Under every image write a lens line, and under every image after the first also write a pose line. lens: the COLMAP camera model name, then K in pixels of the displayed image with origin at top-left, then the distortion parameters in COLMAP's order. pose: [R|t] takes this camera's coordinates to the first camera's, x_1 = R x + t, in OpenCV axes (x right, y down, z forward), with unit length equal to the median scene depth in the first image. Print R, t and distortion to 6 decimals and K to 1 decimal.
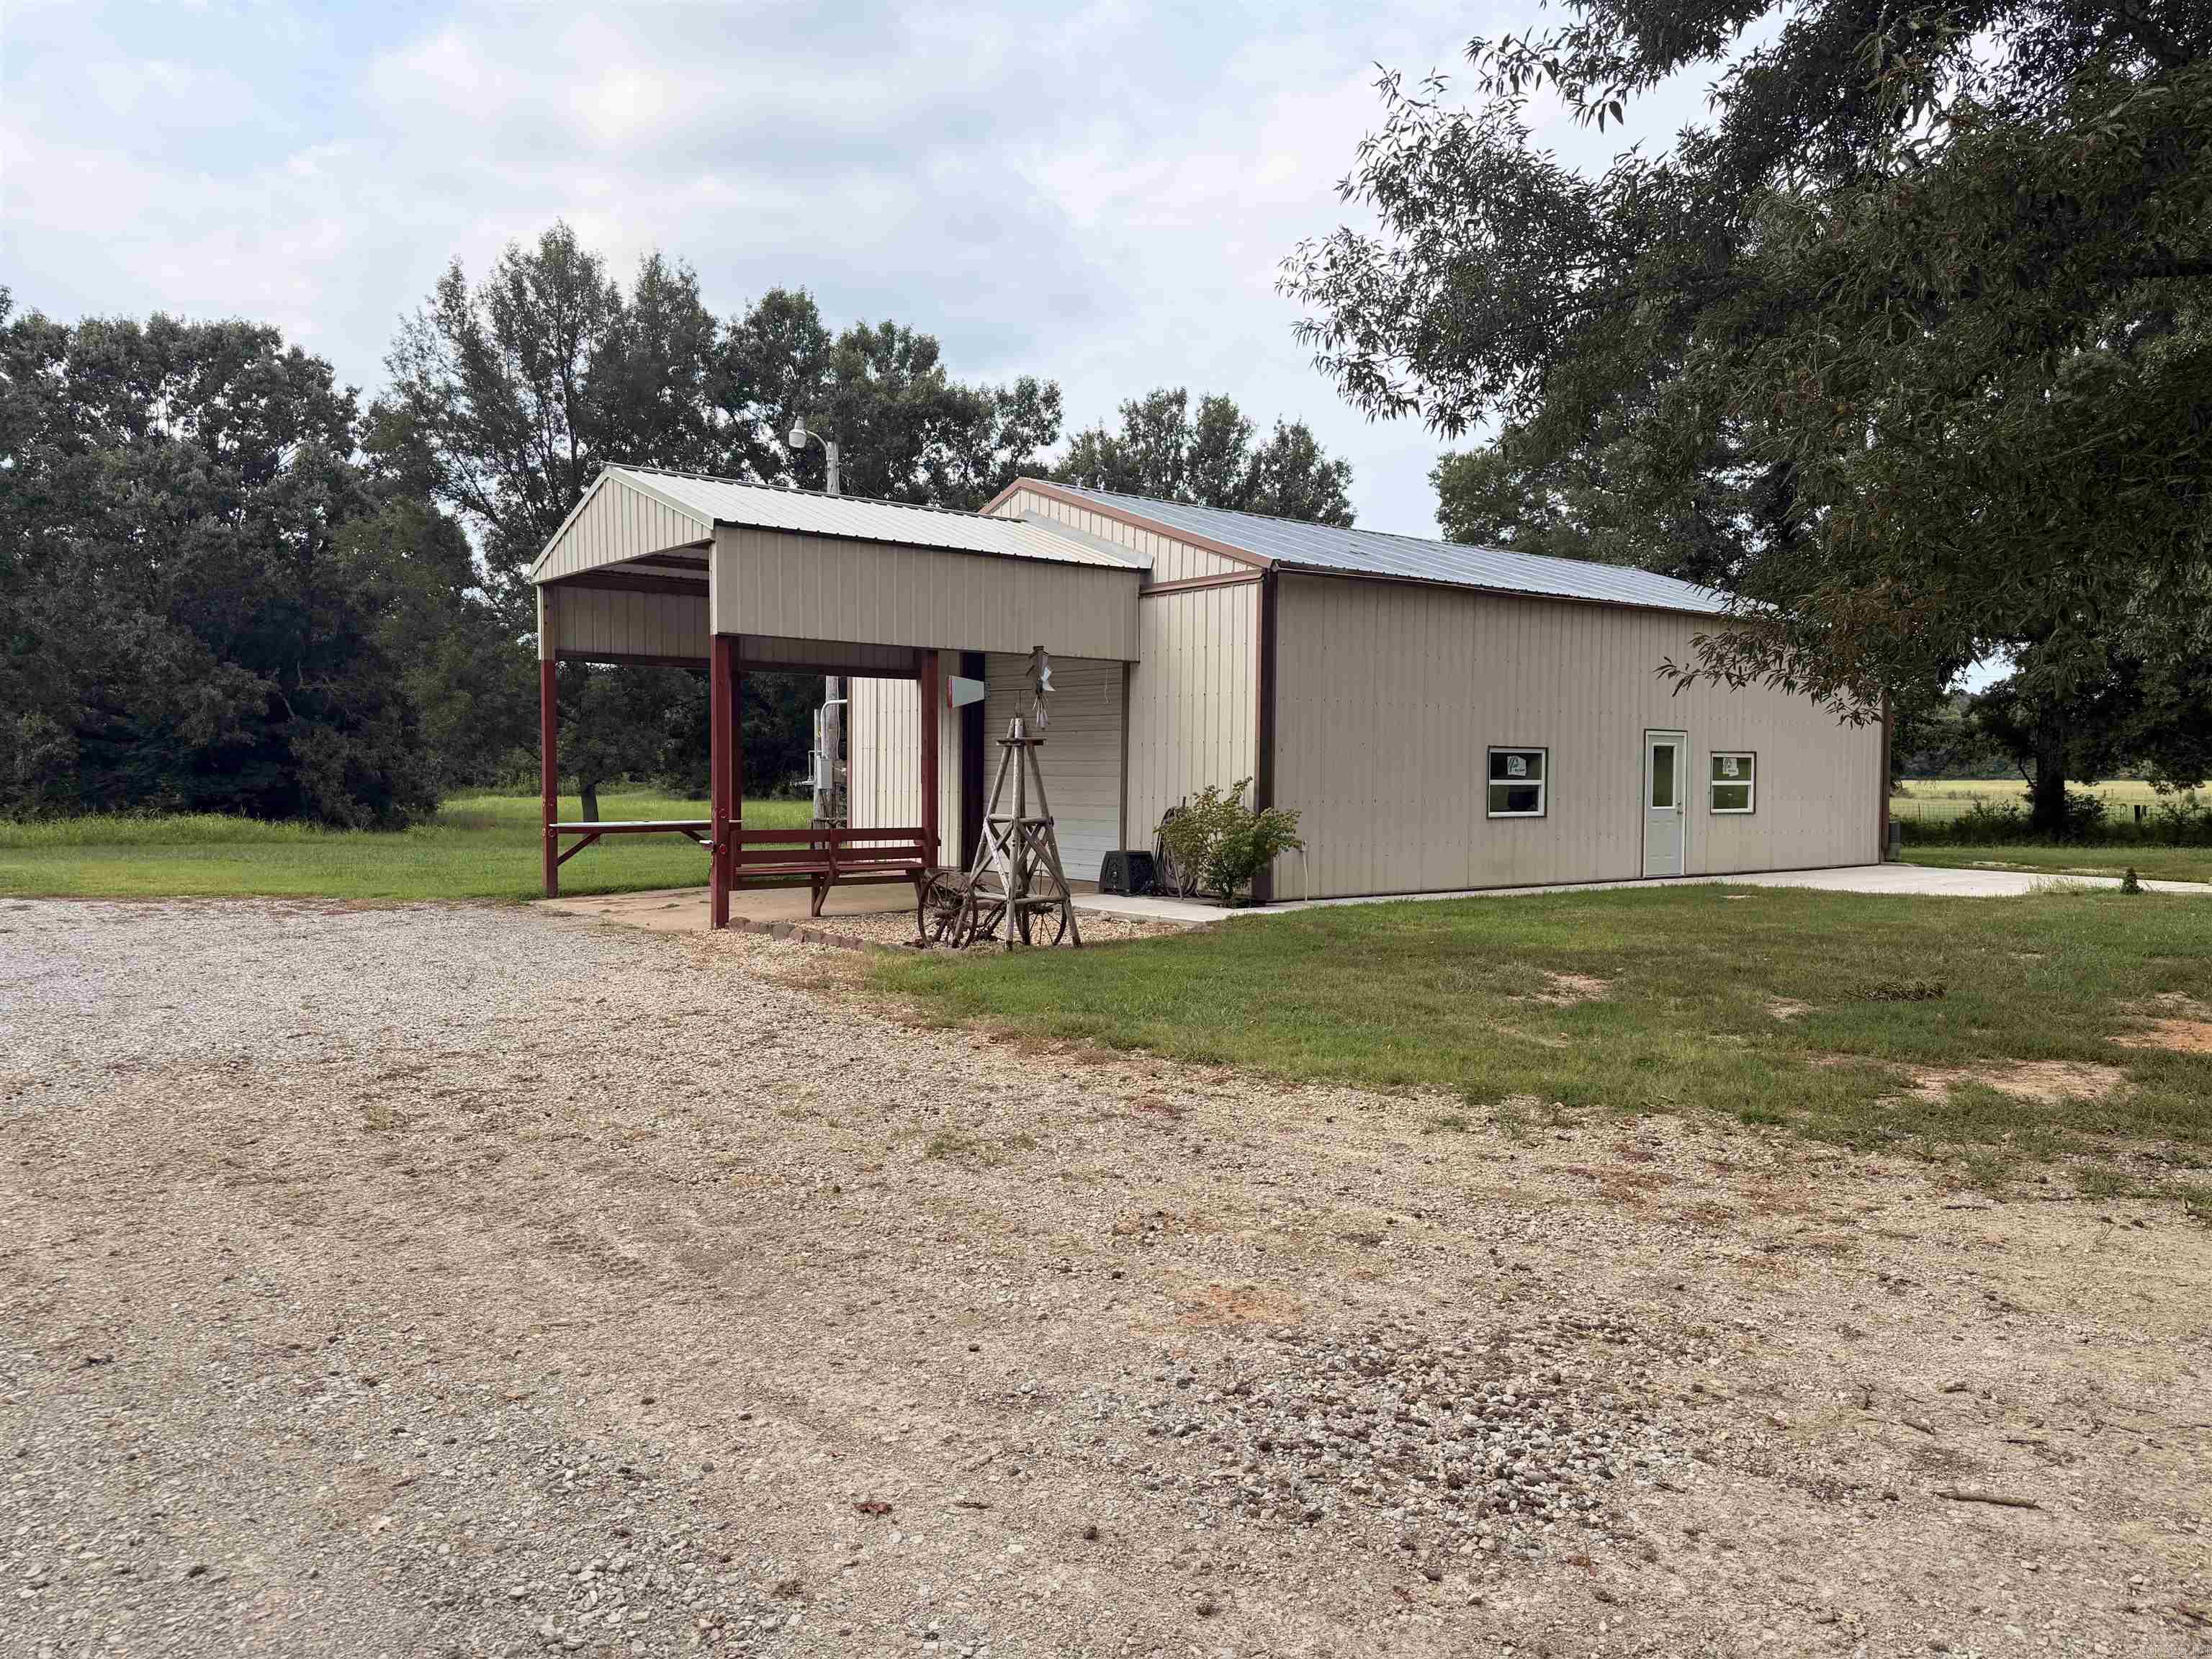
lens RADIAL K [[1494.5, 0, 1106.0], [0, 1494.5, 829.5], [0, 0, 1]] dist [0.097794, -0.123848]
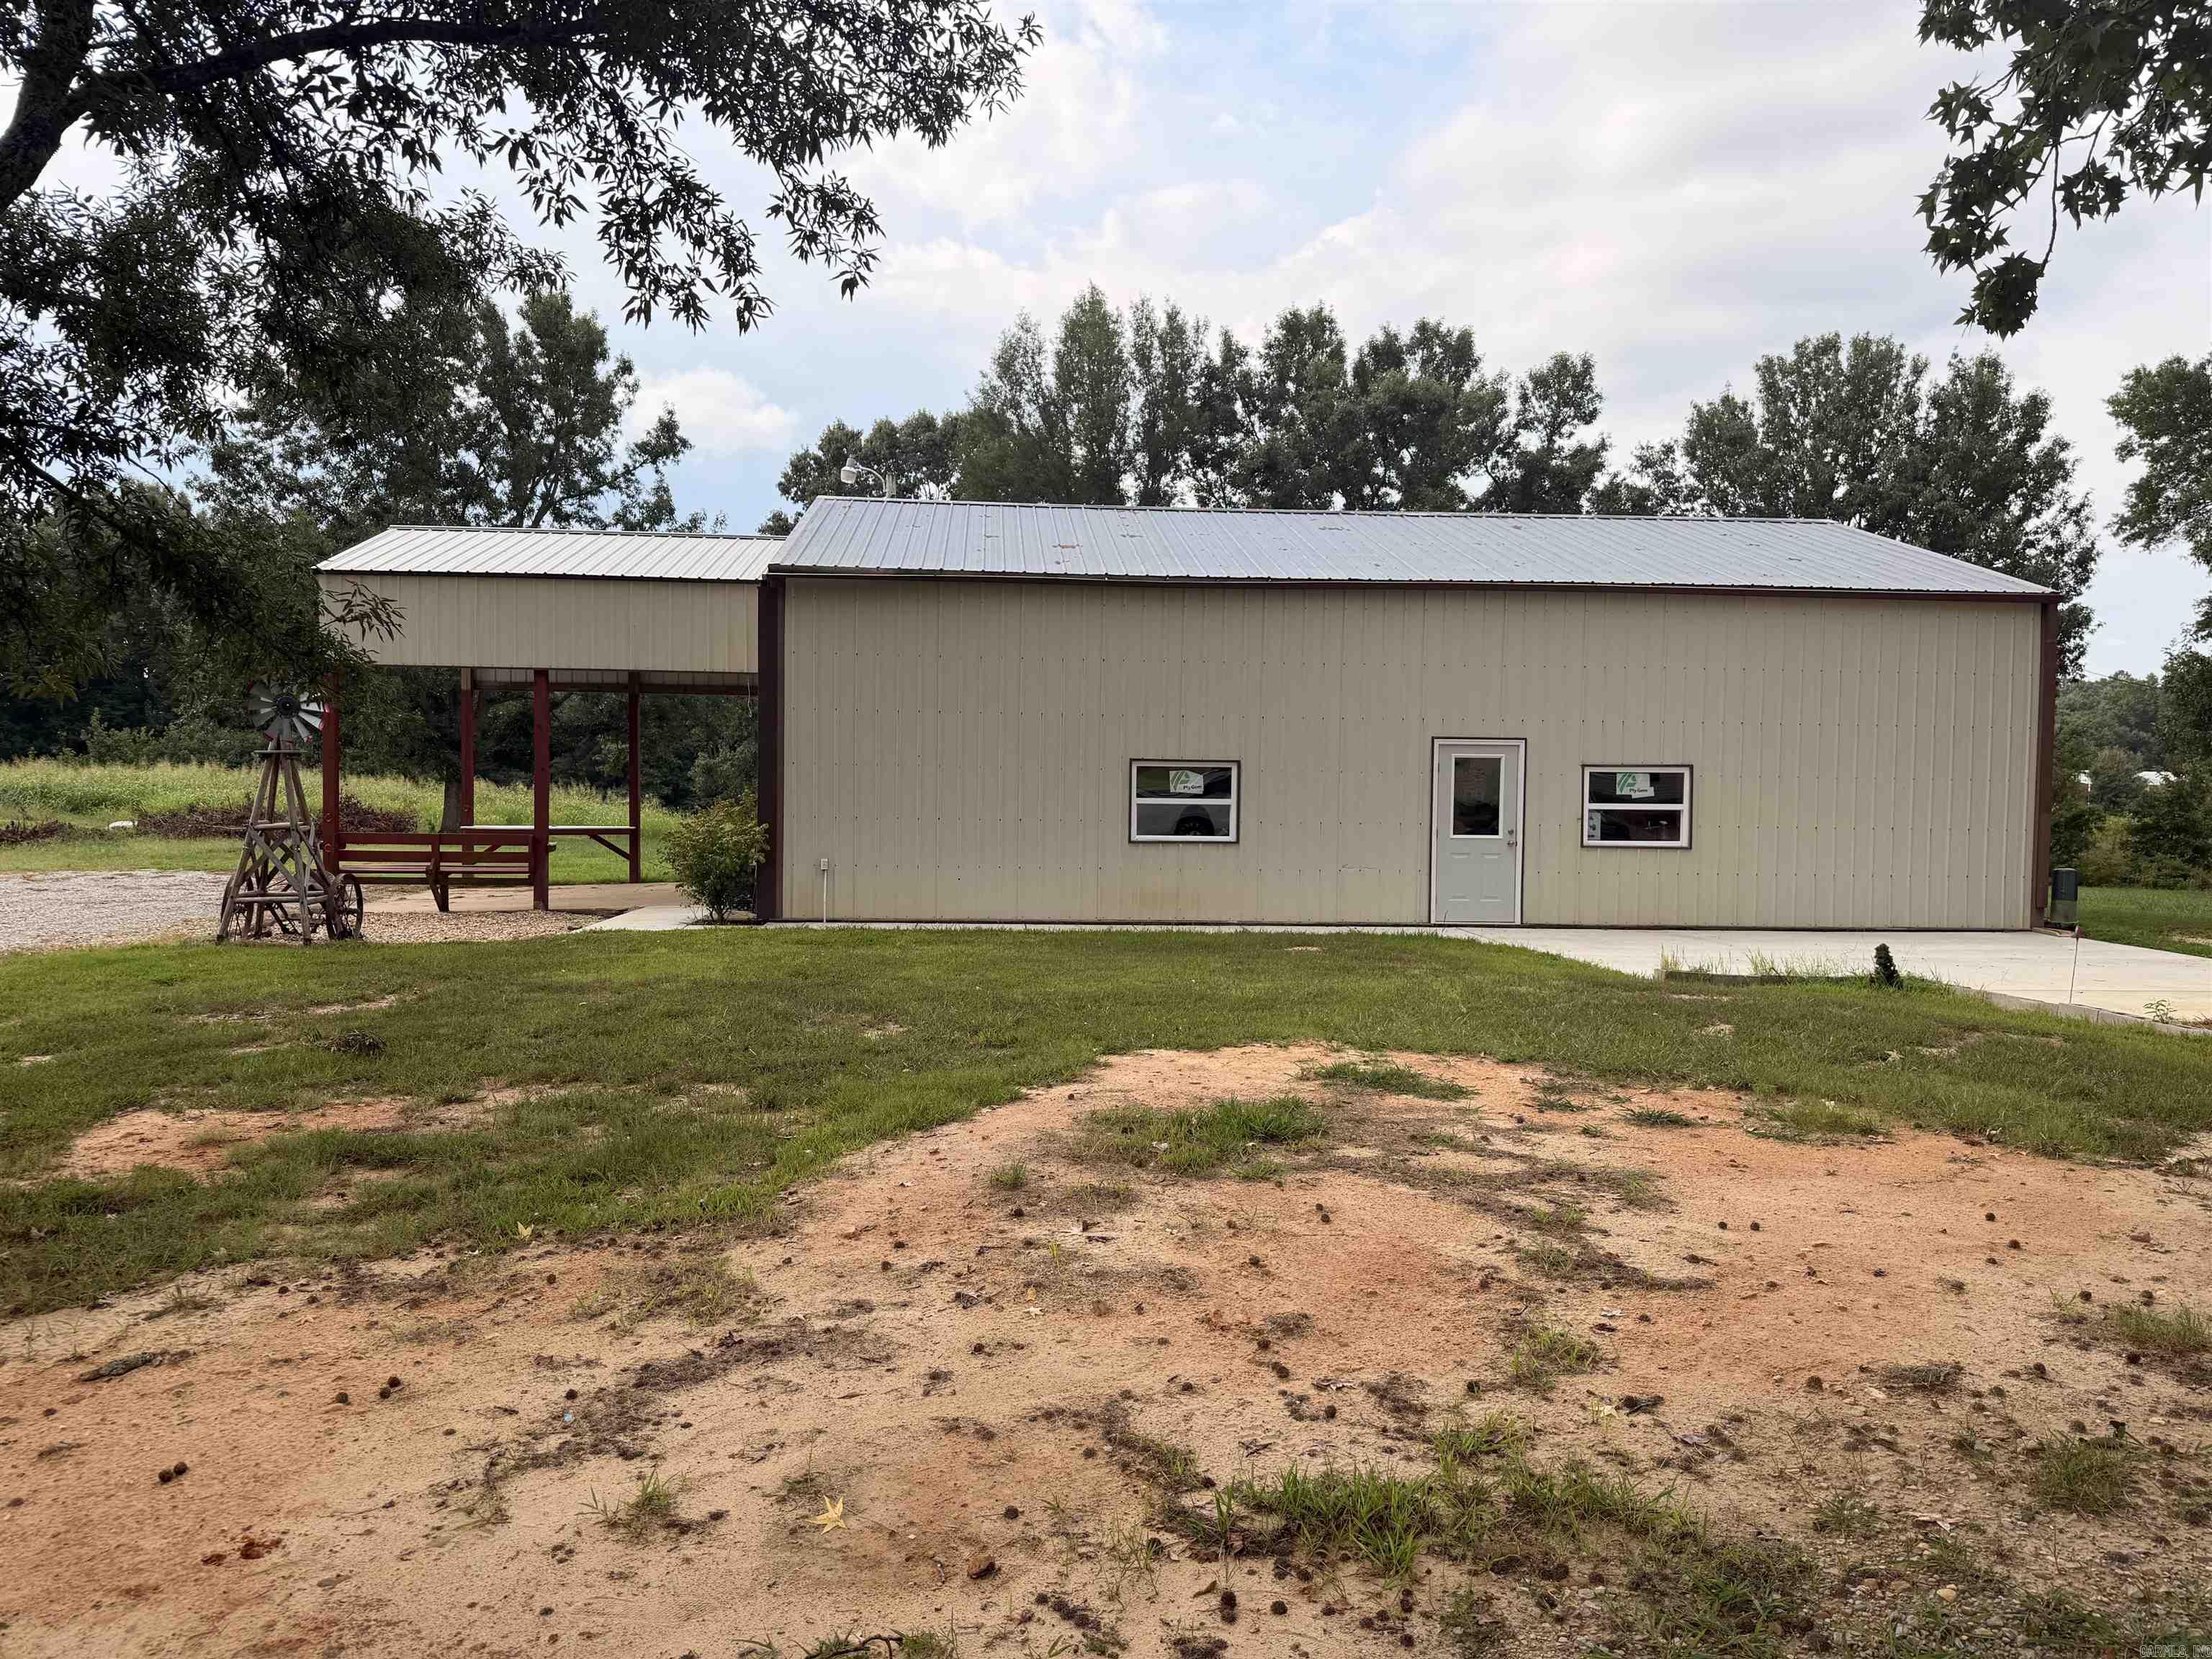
lens RADIAL K [[1494.5, 0, 1106.0], [0, 1494.5, 829.5], [0, 0, 1]] dist [0.097794, -0.123848]
pose [[0.829327, 0.021803, -0.558337, 0.645939], [-0.028013, 0.999604, -0.002574, -0.010770], [0.558060, 0.017775, 0.829610, 0.250929]]
